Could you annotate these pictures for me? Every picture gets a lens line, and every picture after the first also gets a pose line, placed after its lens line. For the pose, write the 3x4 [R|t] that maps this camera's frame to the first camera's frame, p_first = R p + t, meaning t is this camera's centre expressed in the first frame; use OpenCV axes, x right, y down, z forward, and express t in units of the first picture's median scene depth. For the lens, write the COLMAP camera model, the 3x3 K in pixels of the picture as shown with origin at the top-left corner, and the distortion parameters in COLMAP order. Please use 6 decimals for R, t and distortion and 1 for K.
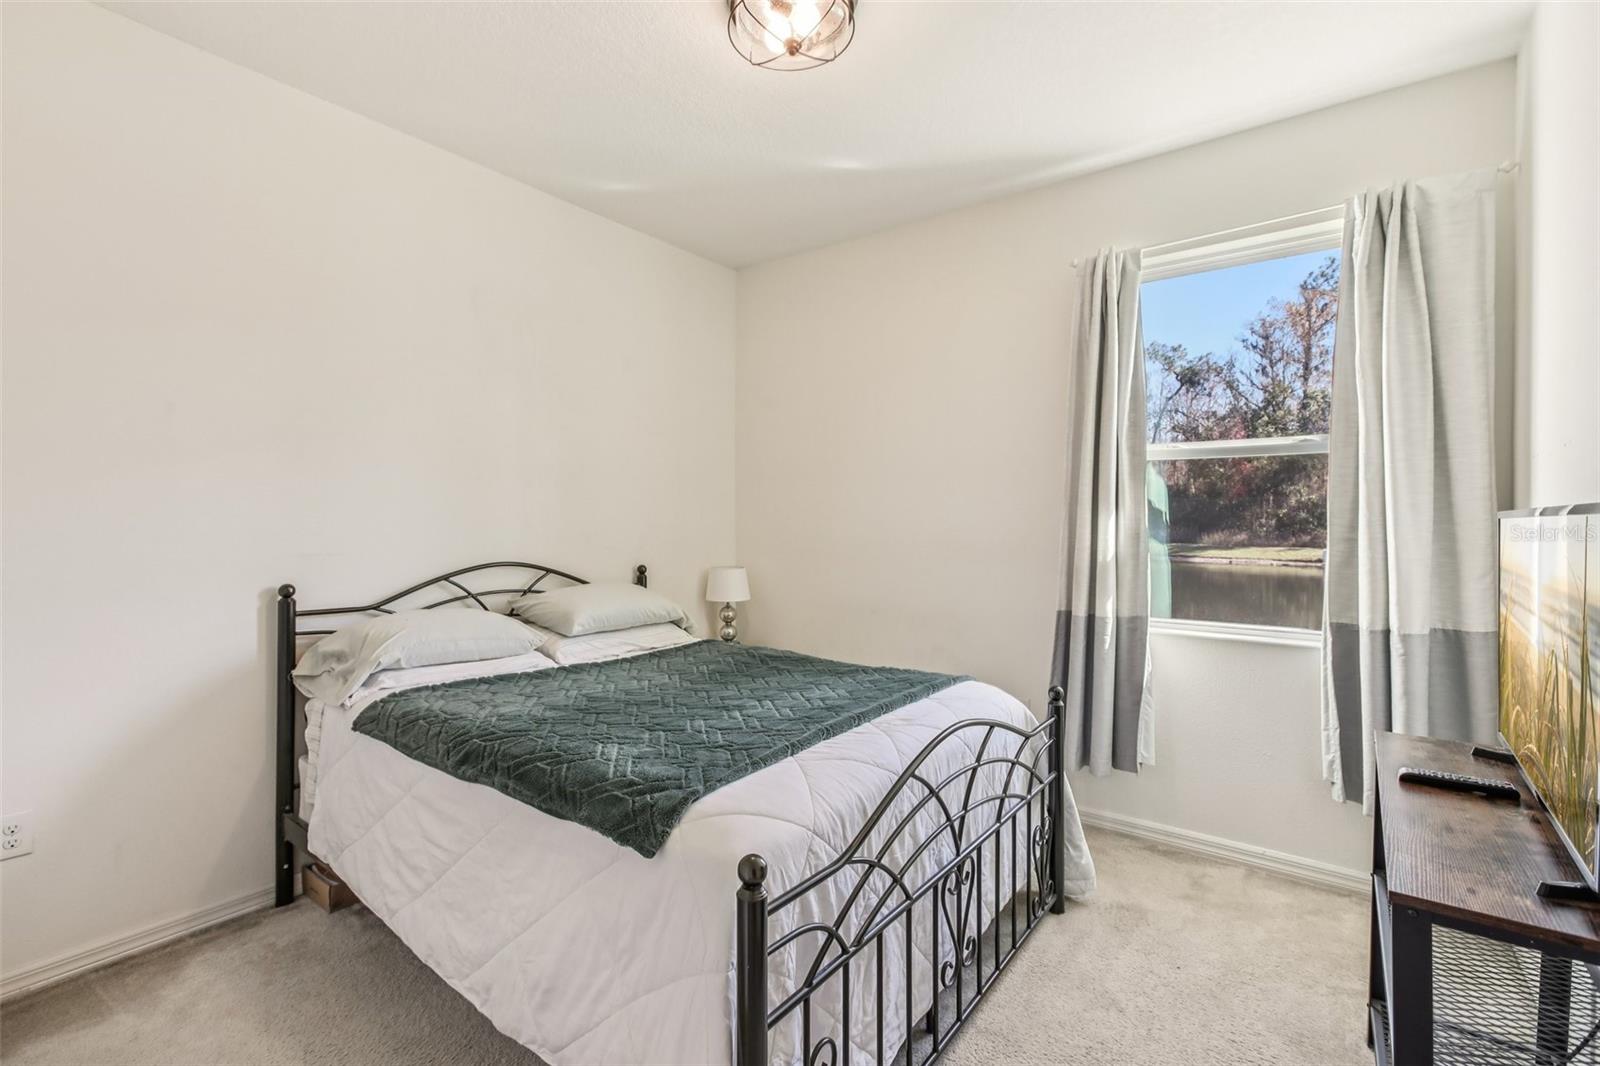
lens RADIAL K [[710.5, 0, 807.9], [0, 710.5, 519.5], [0, 0, 1]] dist [-0.000477, 0.006285]
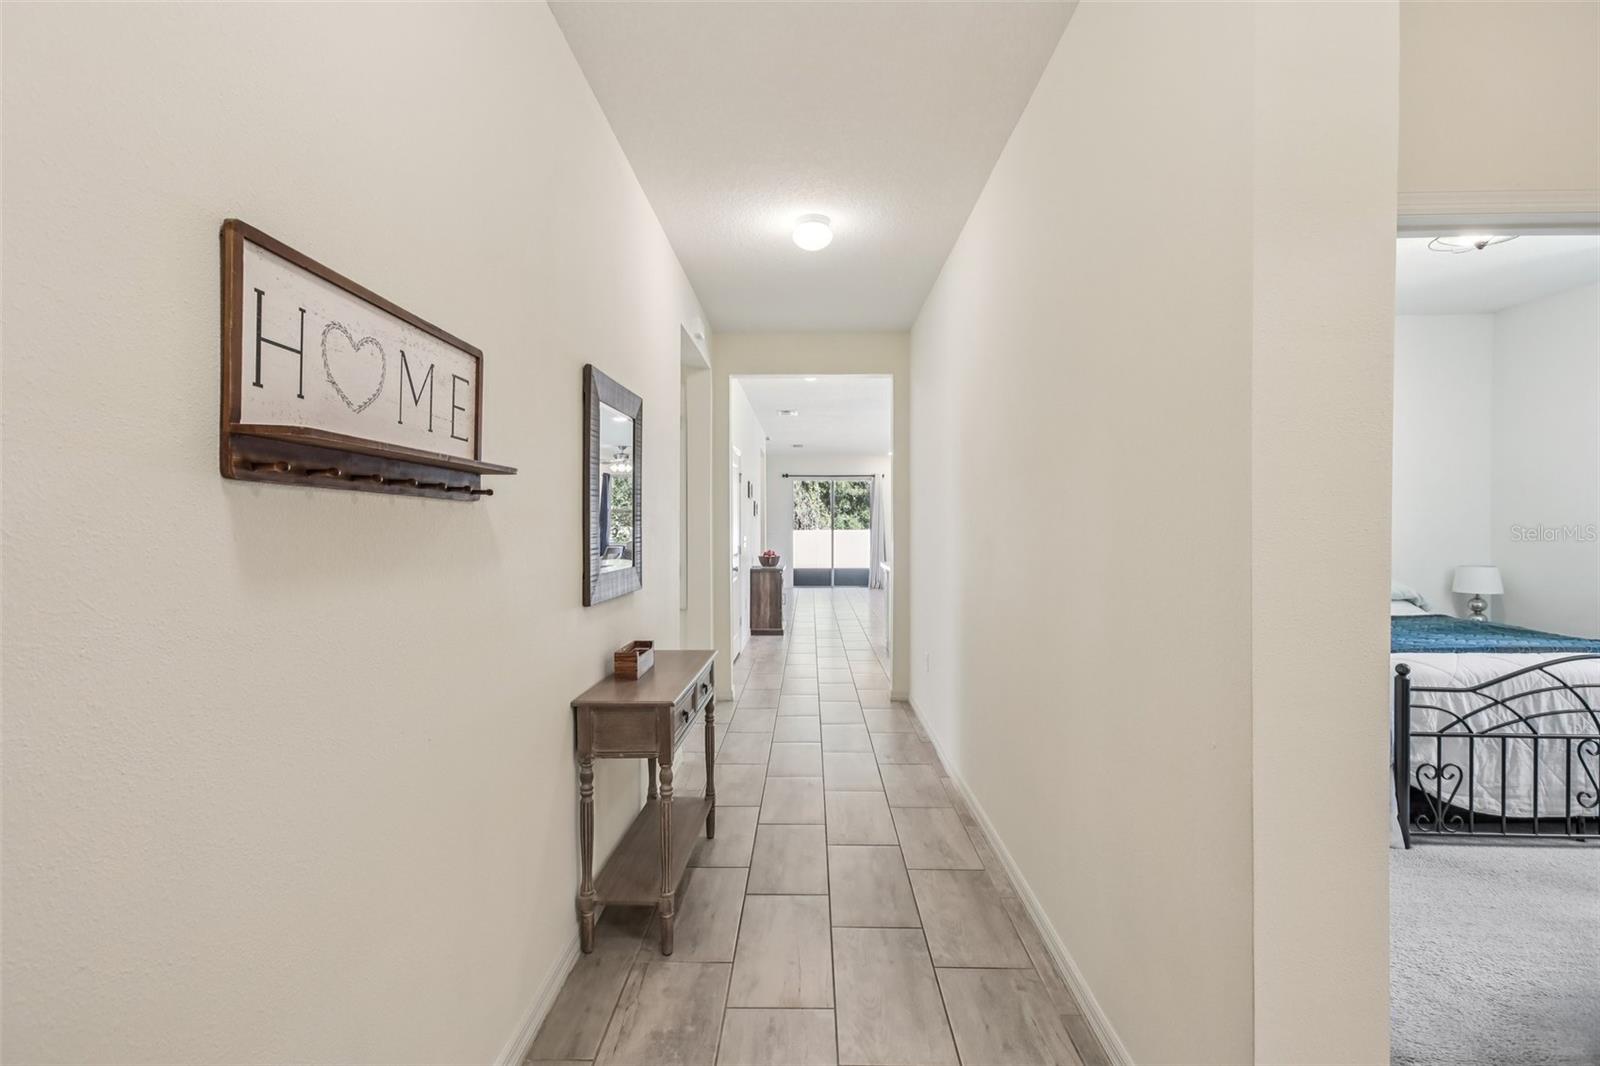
lens RADIAL K [[710.5, 0, 807.9], [0, 710.5, 519.5], [0, 0, 1]] dist [-0.000477, 0.006285]
pose [[0.581695, -0.007638, -0.813371, 0.540395], [0.004920, 0.999971, -0.005871, -0.015611], [0.813392, -0.000587, 0.581716, -1.553134]]
